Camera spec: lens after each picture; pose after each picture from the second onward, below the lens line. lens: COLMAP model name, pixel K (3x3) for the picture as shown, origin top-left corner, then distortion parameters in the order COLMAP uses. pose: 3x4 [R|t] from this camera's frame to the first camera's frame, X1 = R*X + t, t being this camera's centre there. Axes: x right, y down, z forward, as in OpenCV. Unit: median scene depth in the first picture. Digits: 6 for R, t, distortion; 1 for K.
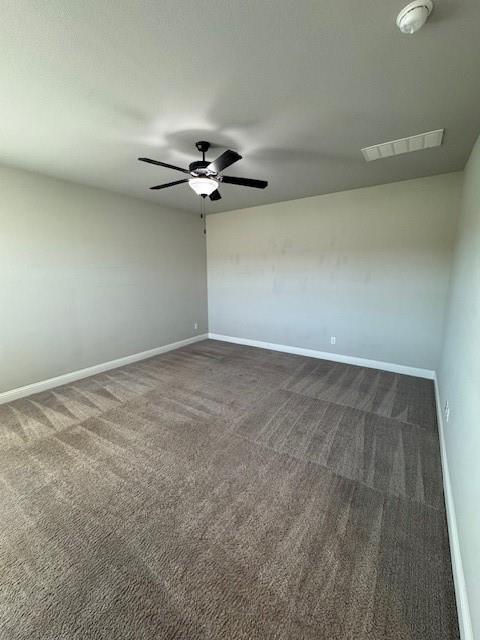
lens RADIAL K [[252.9, 0, 241.6], [0, 252.9, 323.5], [0, 0, 1]] dist [-0.005306, -0.000090]
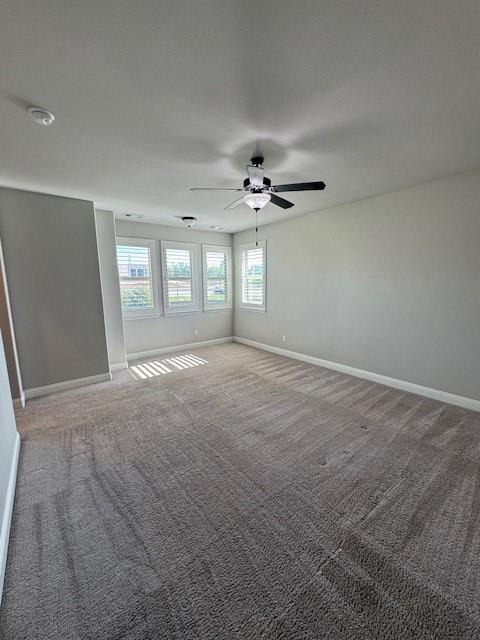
lens RADIAL K [[252.9, 0, 241.8], [0, 252.9, 317.6], [0, 0, 1]] dist [-0.005306, -0.000090]
pose [[-0.289398, 0.133209, -0.947895, 0.687517], [-0.182670, 0.964384, 0.191296, -0.196778], [0.939617, 0.228513, -0.254757, 0.988389]]
